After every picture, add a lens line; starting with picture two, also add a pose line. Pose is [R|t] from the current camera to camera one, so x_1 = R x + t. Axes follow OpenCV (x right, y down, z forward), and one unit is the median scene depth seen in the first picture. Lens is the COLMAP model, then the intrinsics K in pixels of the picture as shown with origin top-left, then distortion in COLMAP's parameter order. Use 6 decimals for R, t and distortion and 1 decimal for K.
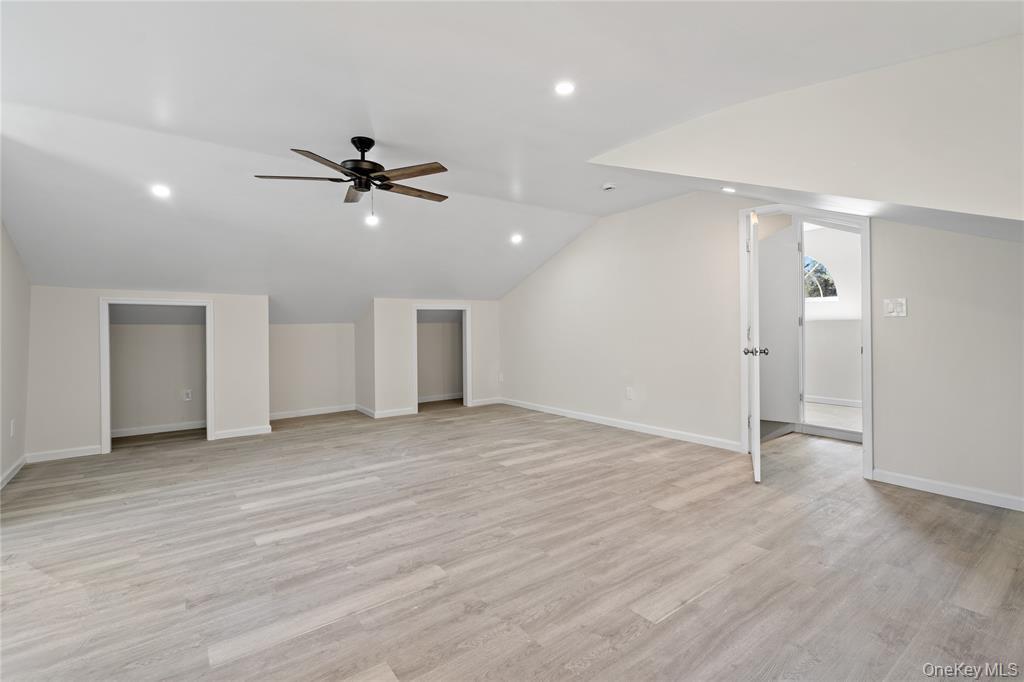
lens RADIAL K [[467.9, 0, 512.9], [0, 467.9, 330.8], [0, 0, 1]] dist [-0.012927, 0.000345]
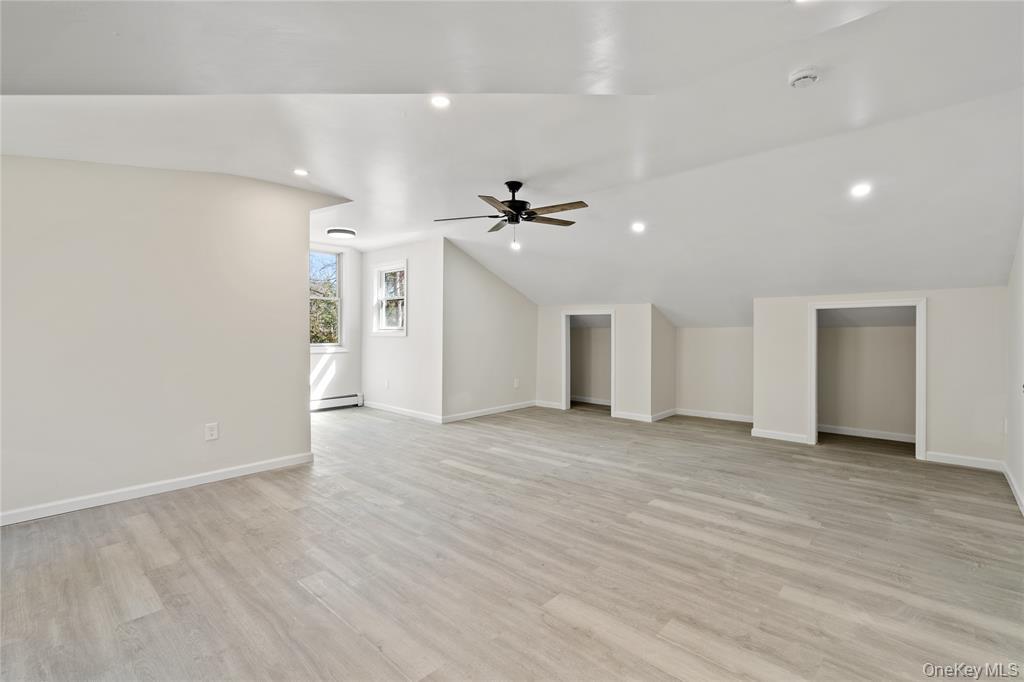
lens RADIAL K [[467.9, 0, 512.9], [0, 467.9, 330.8], [0, 0, 1]] dist [-0.012927, 0.000345]
pose [[0.181119, 0.011510, -0.983394, 0.922463], [-0.013310, 0.999869, 0.009252, -0.021865], [0.983371, 0.011413, 0.181248, 0.769732]]
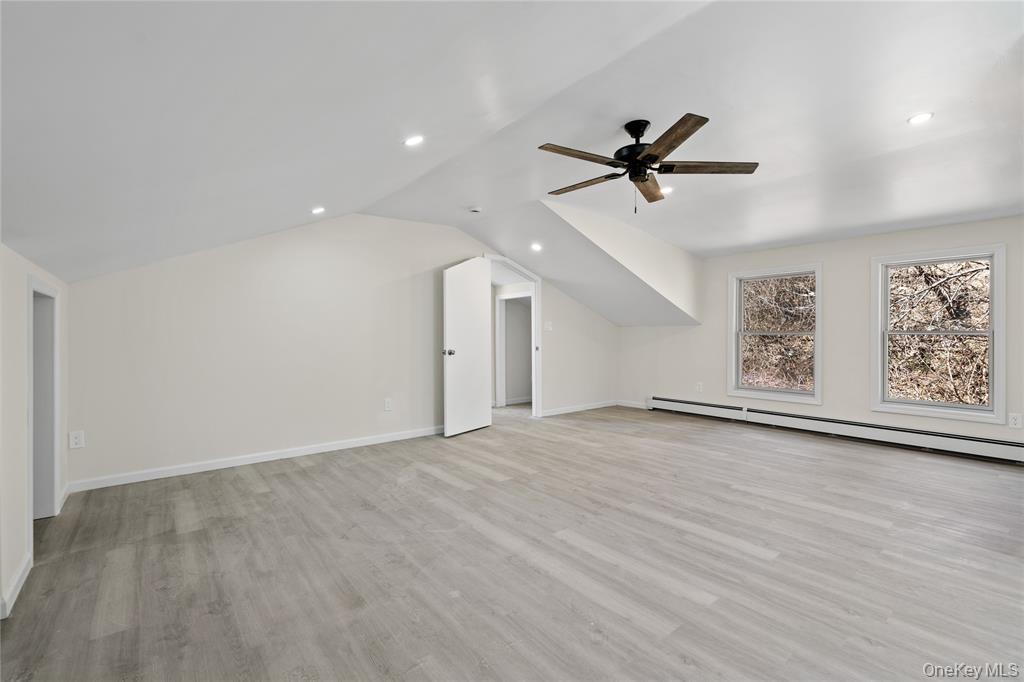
lens RADIAL K [[467.9, 0, 512.9], [0, 467.9, 330.8], [0, 0, 1]] dist [-0.012927, 0.000345]
pose [[-0.030218, 0.017378, 0.999392, -1.214987], [0.020427, 0.999651, -0.016765, 0.003741], [-0.999335, 0.019908, -0.030562, 1.271284]]
